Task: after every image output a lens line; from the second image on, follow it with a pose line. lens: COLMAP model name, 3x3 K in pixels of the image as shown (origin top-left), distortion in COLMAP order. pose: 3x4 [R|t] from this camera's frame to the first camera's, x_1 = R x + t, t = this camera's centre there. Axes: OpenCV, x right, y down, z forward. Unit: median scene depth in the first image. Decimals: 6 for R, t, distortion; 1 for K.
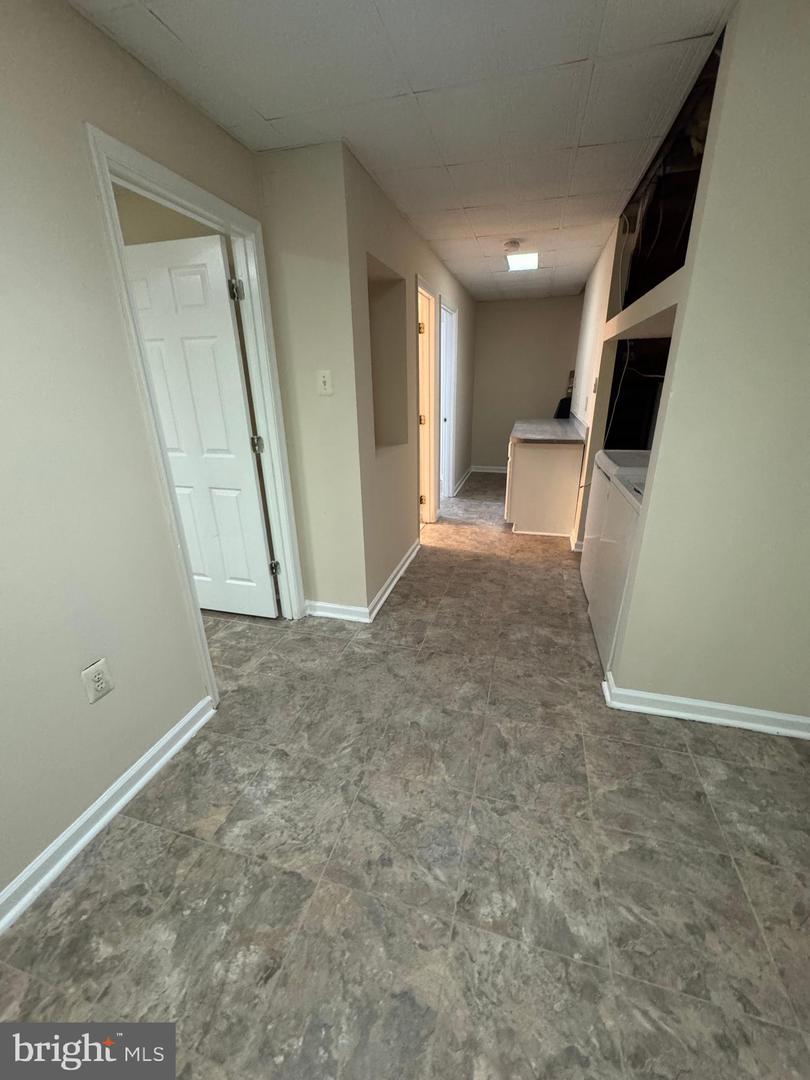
lens RADIAL K [[433.5, 0, 409.2], [0, 433.5, 550.4], [0, 0, 1]] dist [-0.001245, 0.000399]
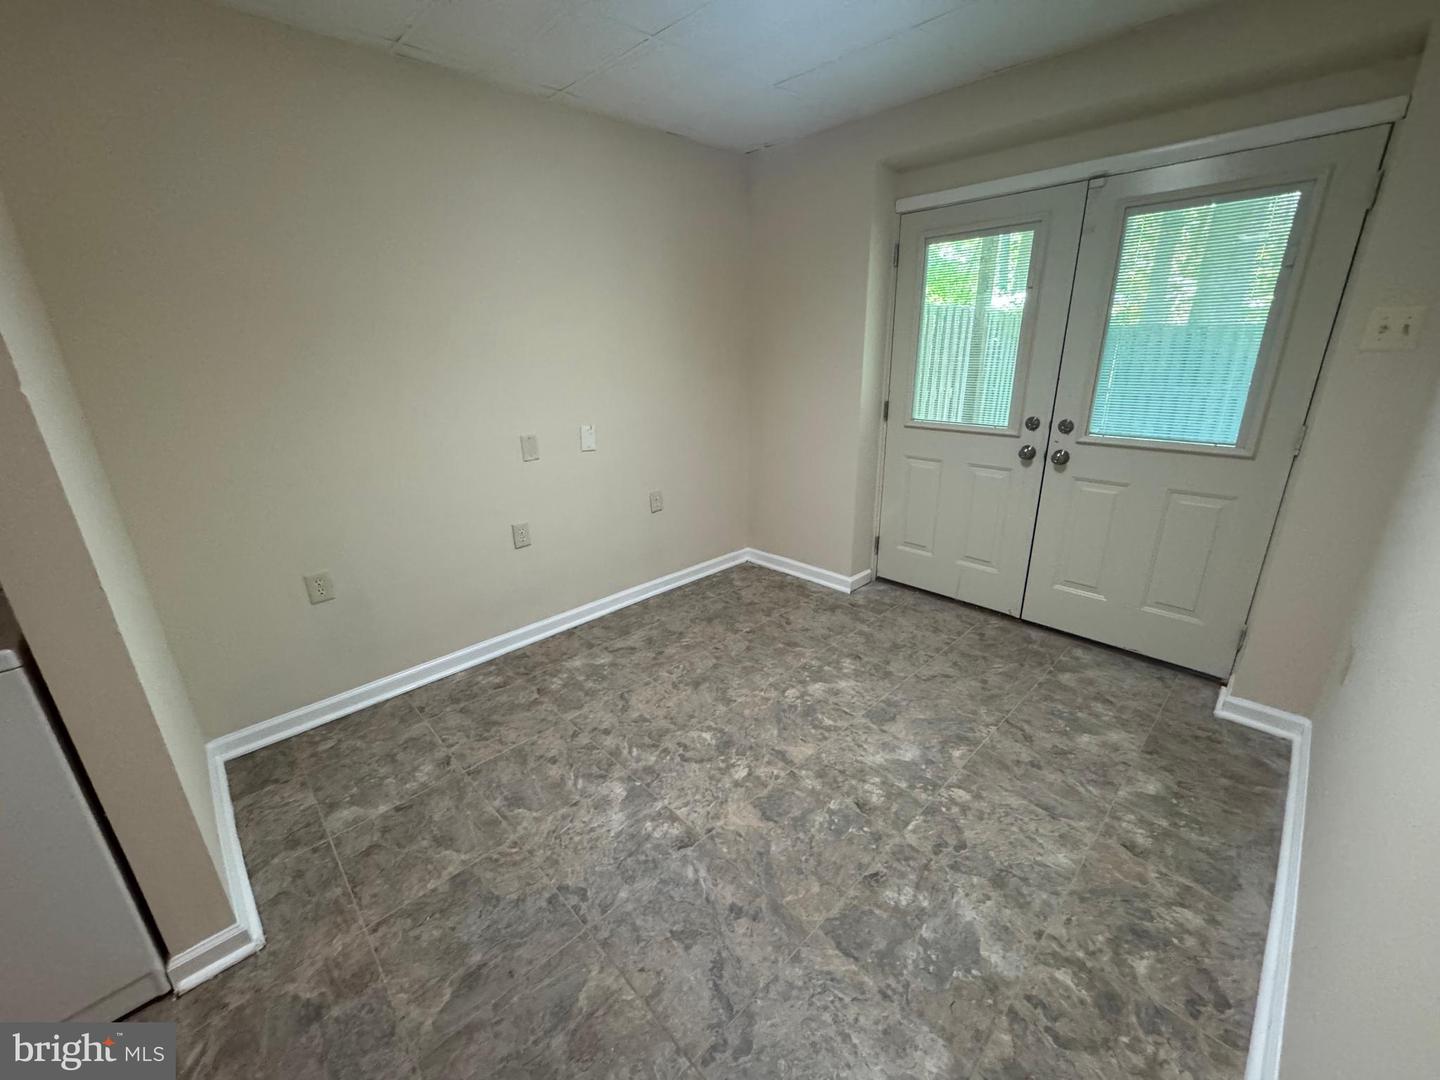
lens RADIAL K [[578.0, 0, 717.7], [0, 578.0, 537.0], [0, 0, 1]] dist [-0.001245, 0.000399]
pose [[-0.860931, -0.128683, 0.492178, -0.442456], [0.222153, 0.775256, 0.591292, -0.464620], [-0.457653, 0.618400, -0.638854, 1.188502]]
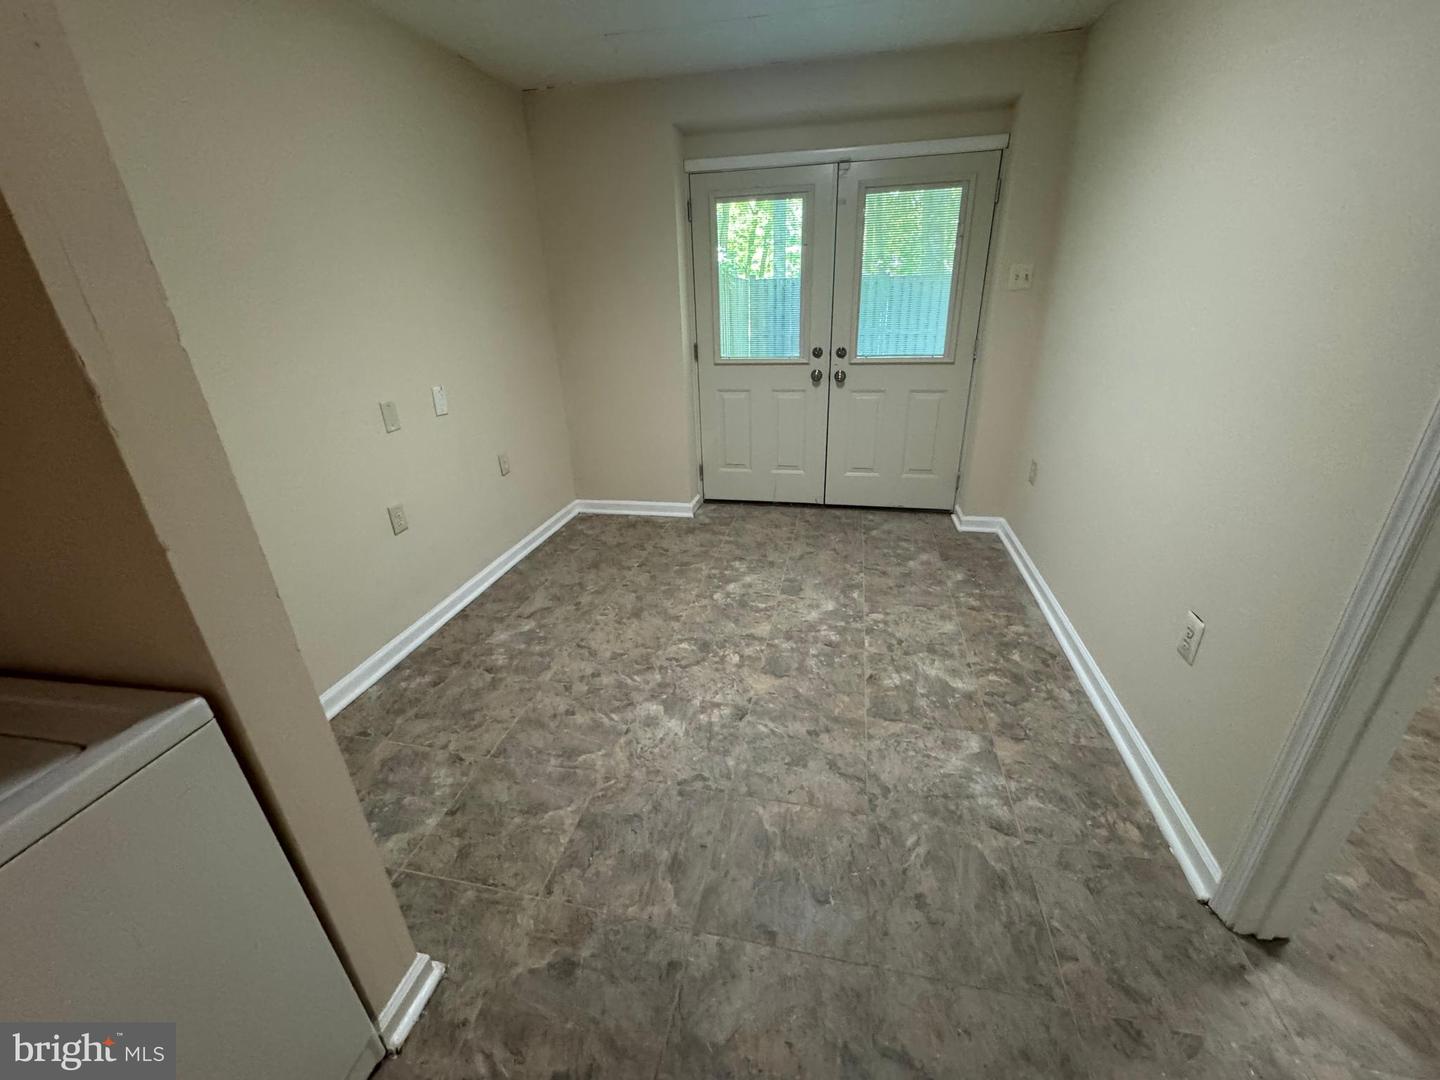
lens RADIAL K [[578.0, 0, 722.8], [0, 578.0, 536.6], [0, 0, 1]] dist [-0.001245, 0.000399]
pose [[-0.997137, 0.065782, -0.037297, 0.178665], [0.019873, 0.703841, 0.710080, -0.608774], [0.072962, 0.707305, -0.703133, 1.532449]]
